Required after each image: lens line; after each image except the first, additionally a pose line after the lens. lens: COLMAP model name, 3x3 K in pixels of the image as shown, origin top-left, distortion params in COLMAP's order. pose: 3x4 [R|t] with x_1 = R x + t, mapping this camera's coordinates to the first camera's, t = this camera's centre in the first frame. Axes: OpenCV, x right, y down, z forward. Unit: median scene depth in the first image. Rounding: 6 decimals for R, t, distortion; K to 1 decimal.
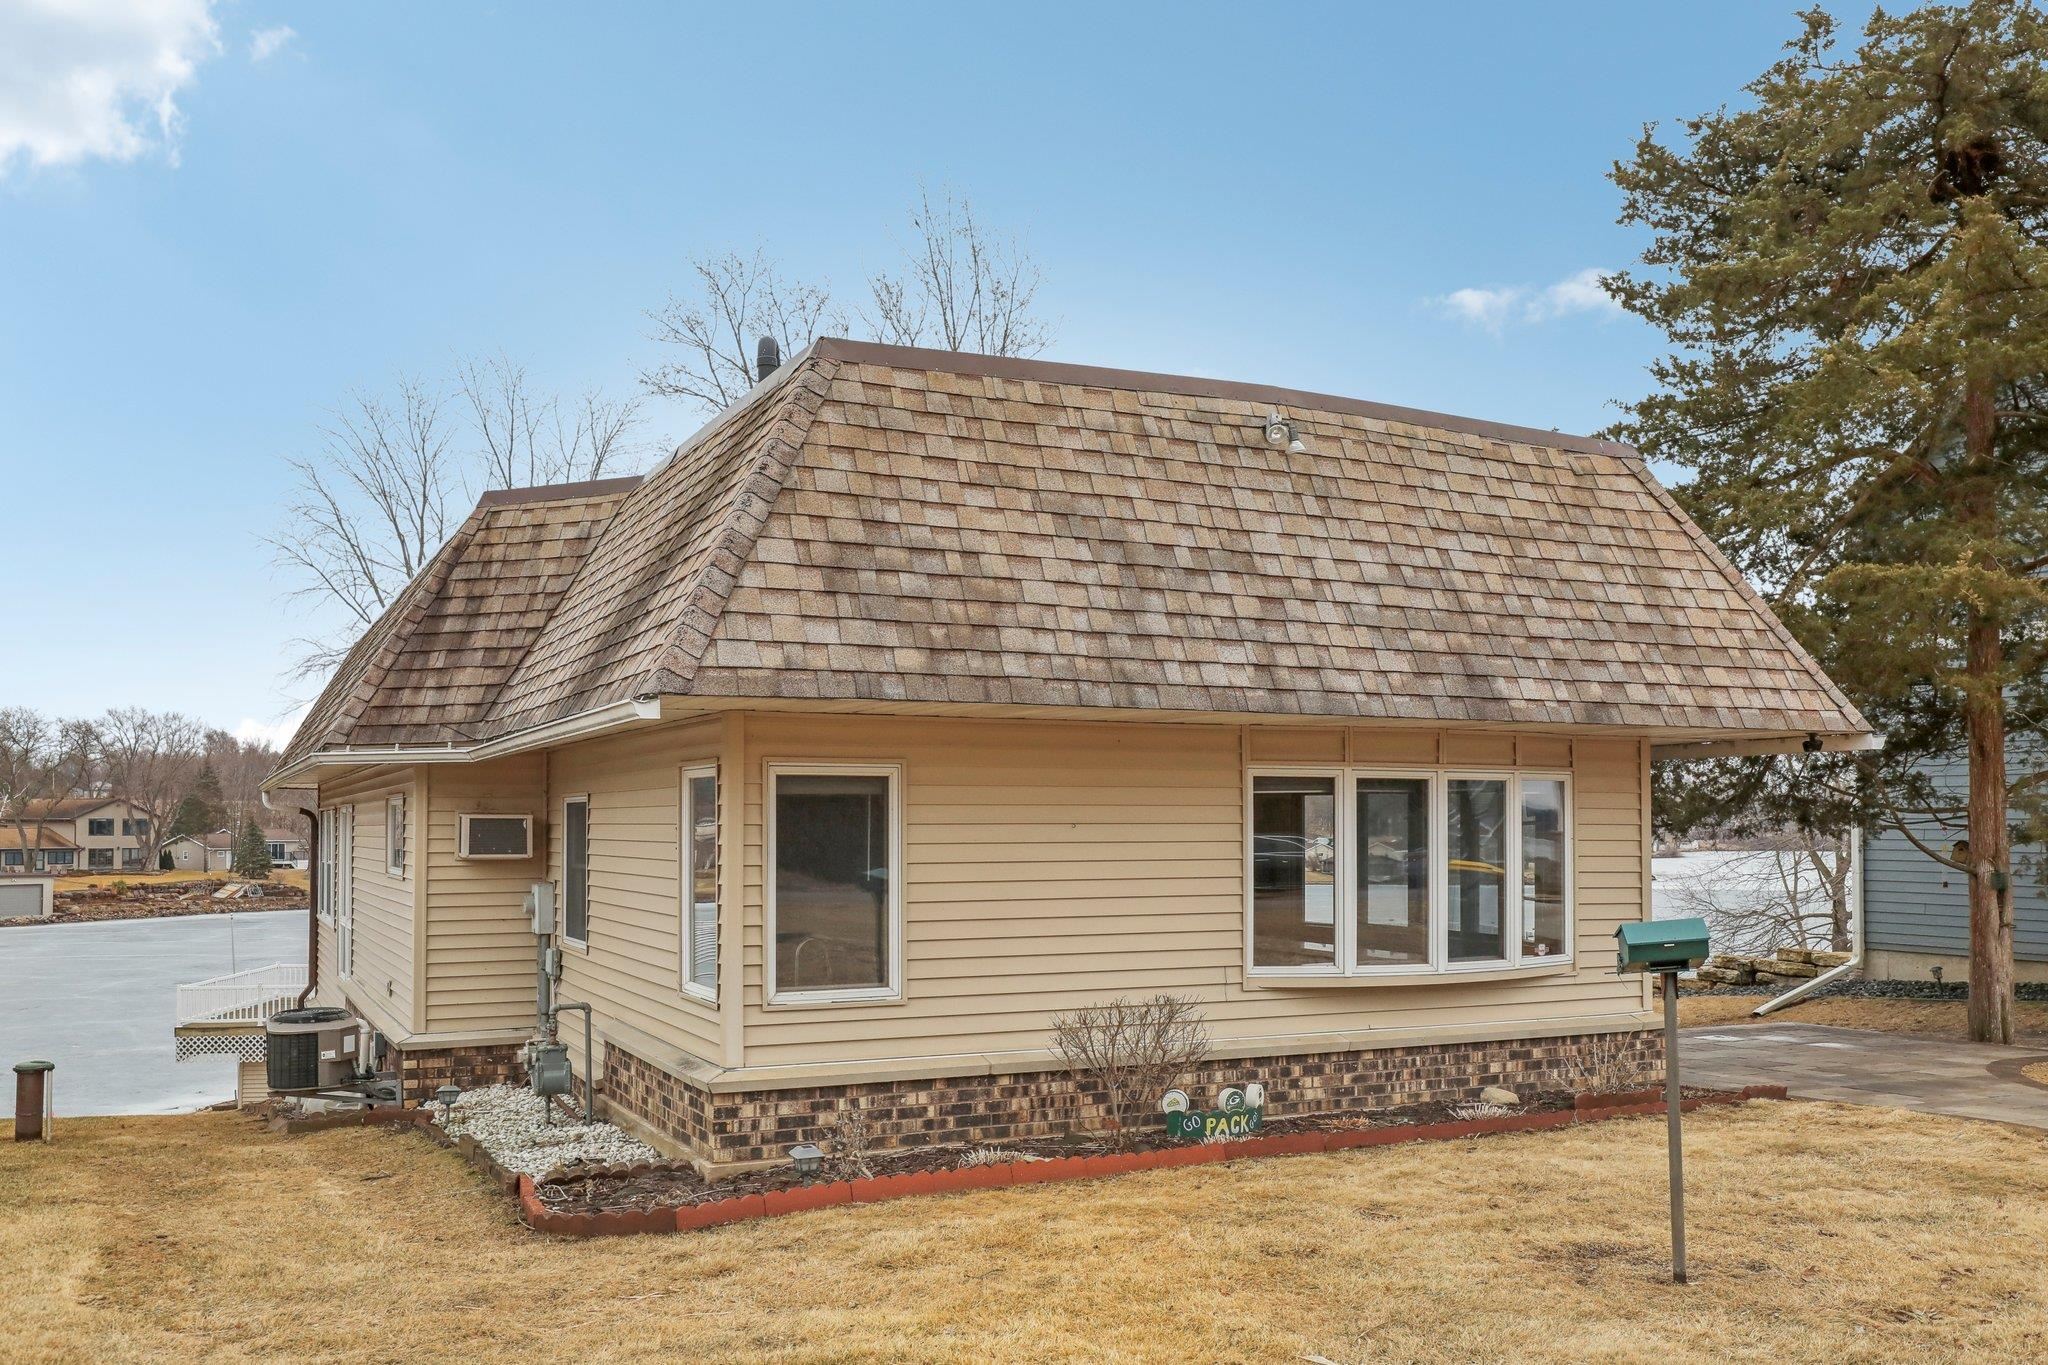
lens RADIAL K [[1796.4, 0, 1052.7], [0, 1796.4, 727.0], [0, 0, 1]] dist [0.028293, 0.028238]
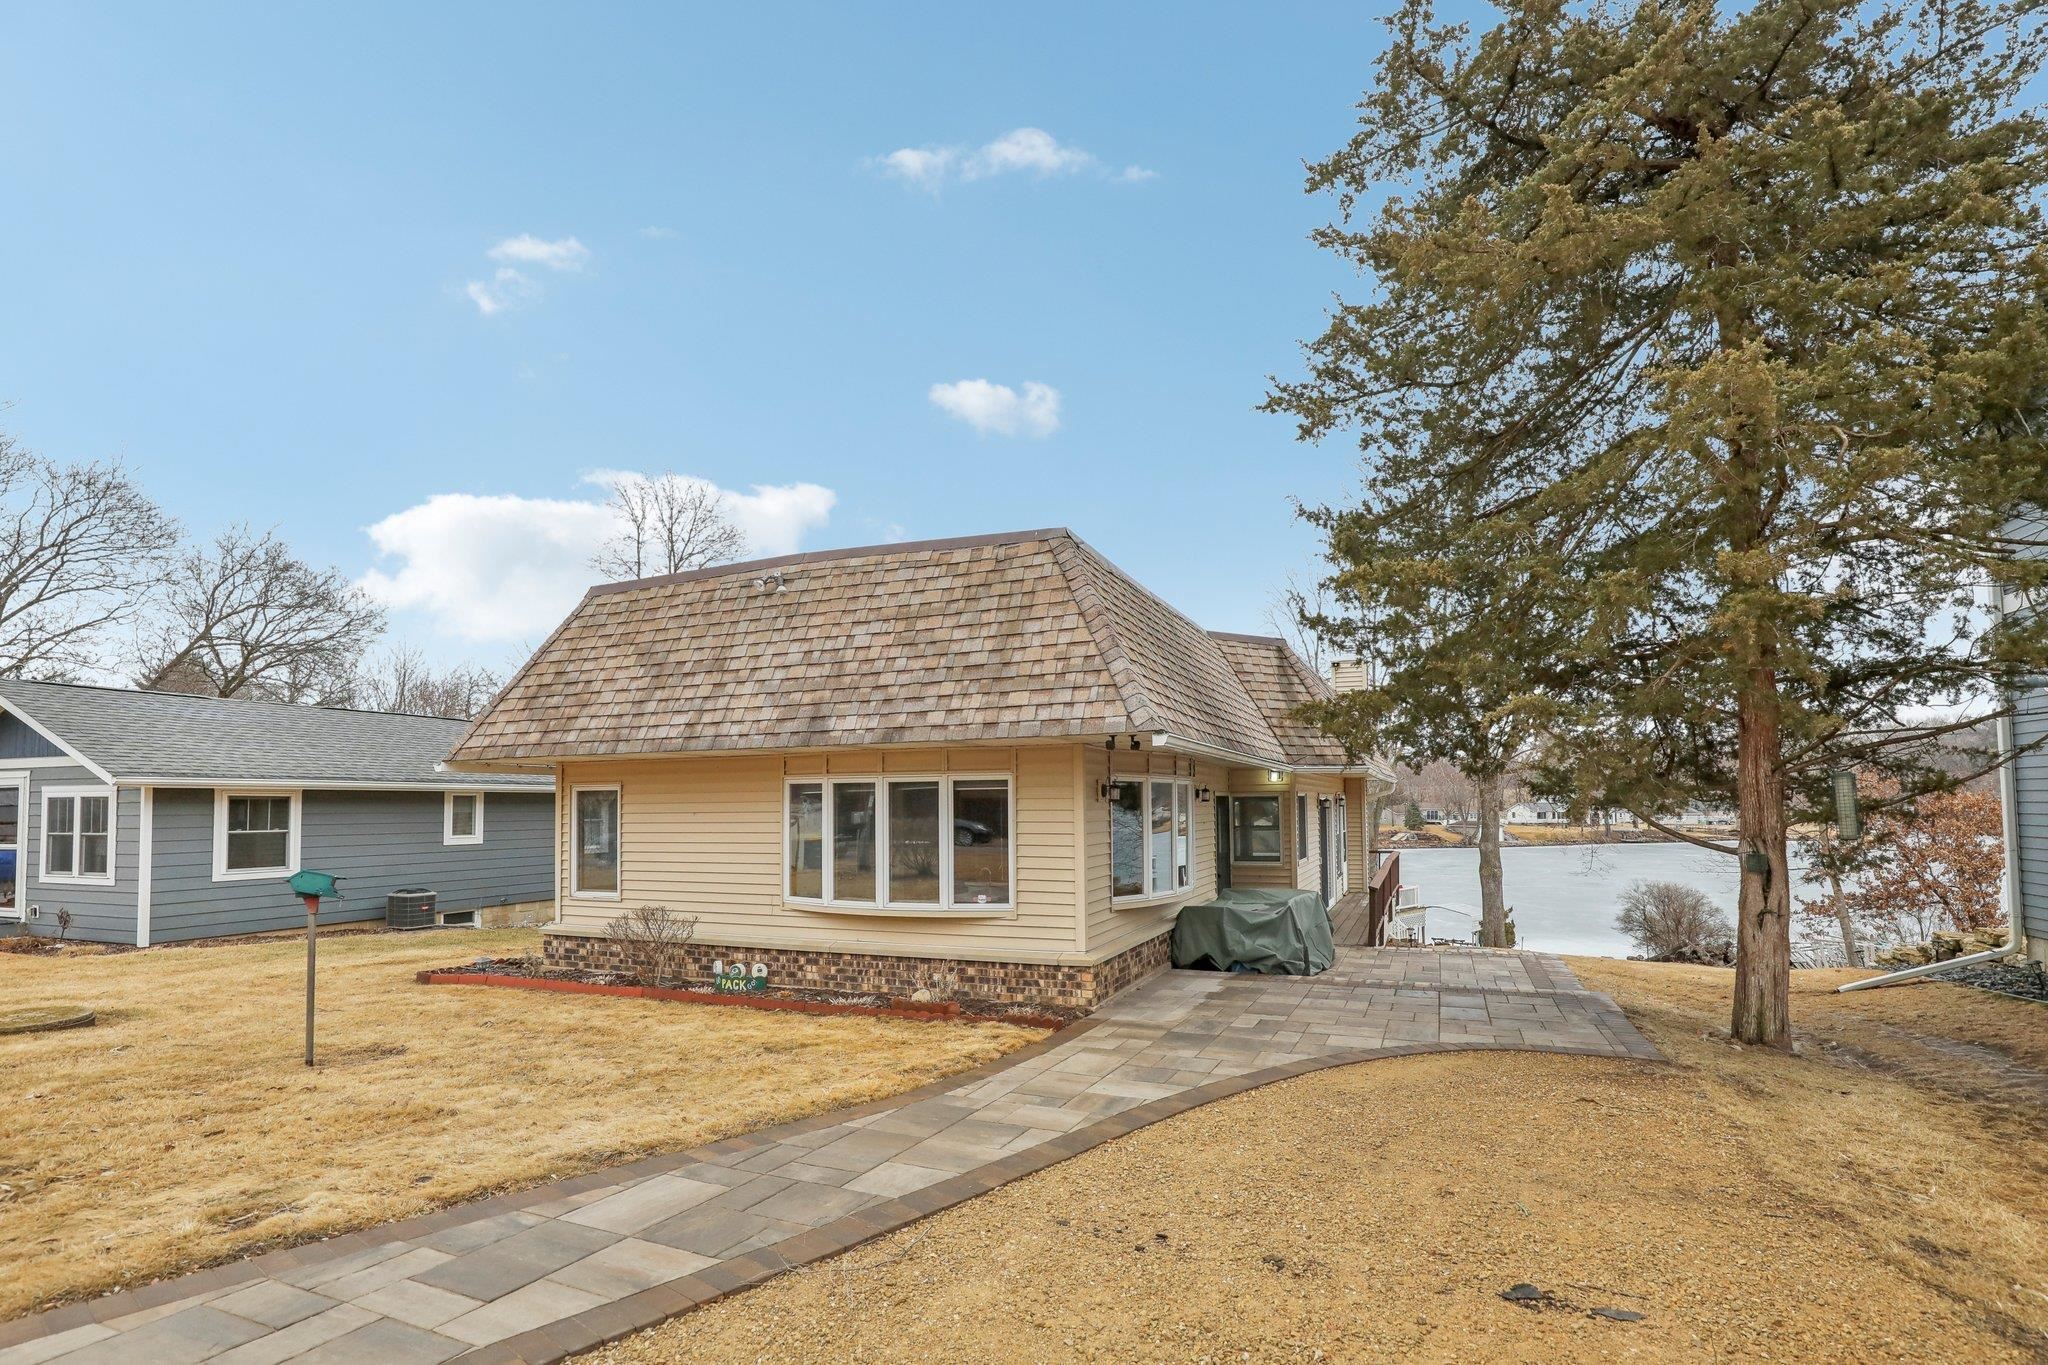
lens RADIAL K [[973.7, 0, 1013.8], [0, 973.7, 739.9], [0, 0, 1]] dist [-0.019333, 0.001421]
pose [[0.637409, -0.057833, -0.768352, 0.977077], [0.052672, 0.998117, -0.031432, 0.025961], [0.768723, -0.020436, 0.639255, 0.585975]]
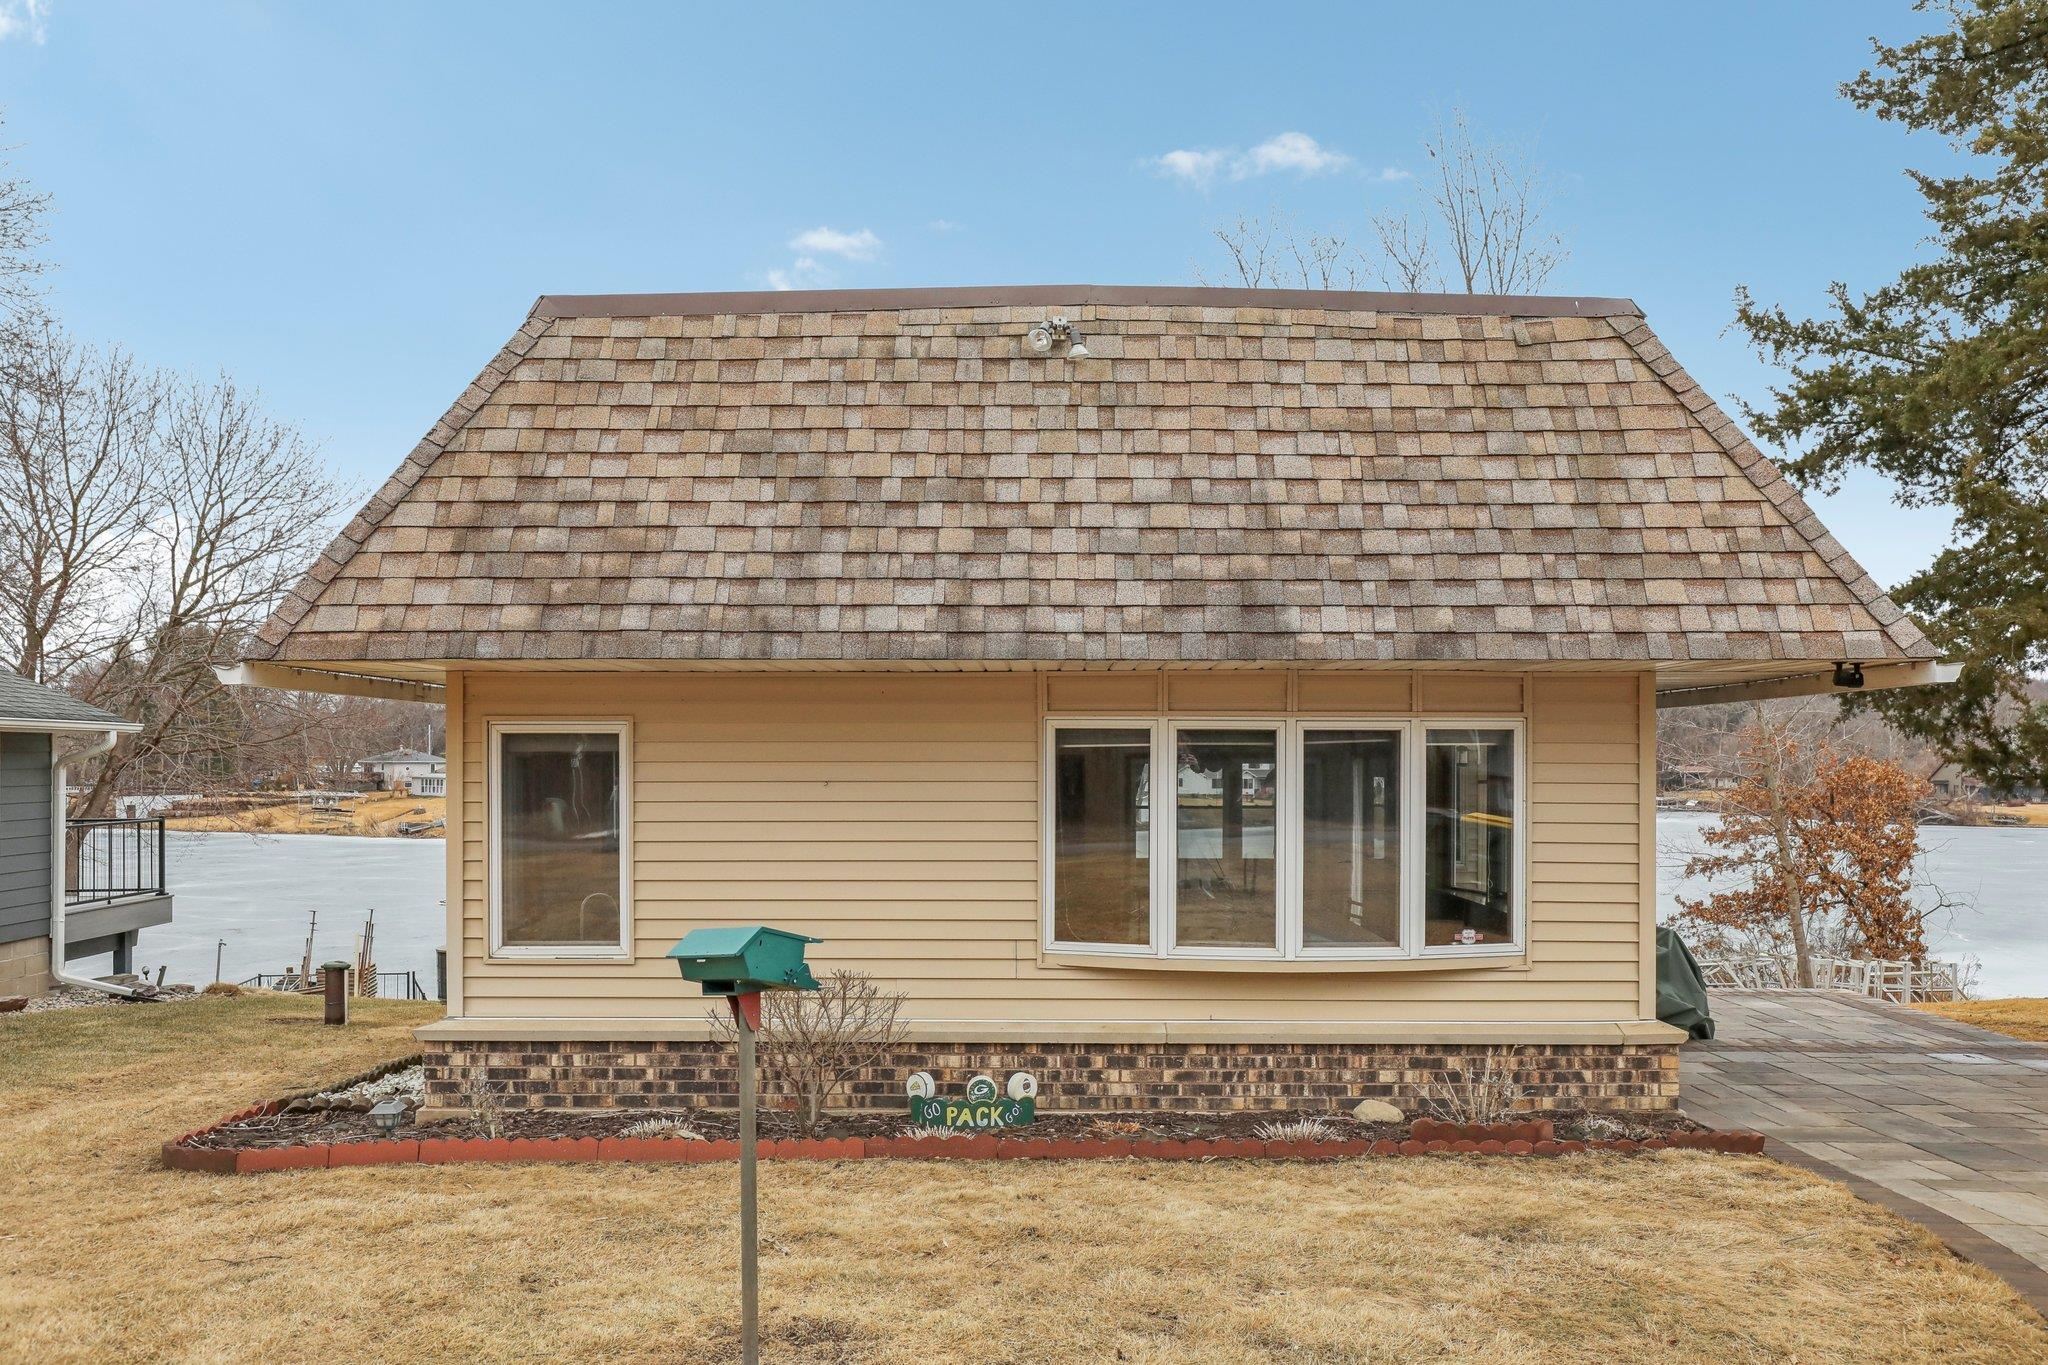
lens RADIAL K [[1646.0, 0, 1024.5], [0, 1646.0, 726.2], [0, 0, 1]] dist [0.015815, 0.014495]
pose [[0.885972, -0.008145, -0.463668, 0.485560], [0.023754, 0.999330, 0.027836, 0.003048], [0.463130, -0.035676, 0.885572, 0.275824]]
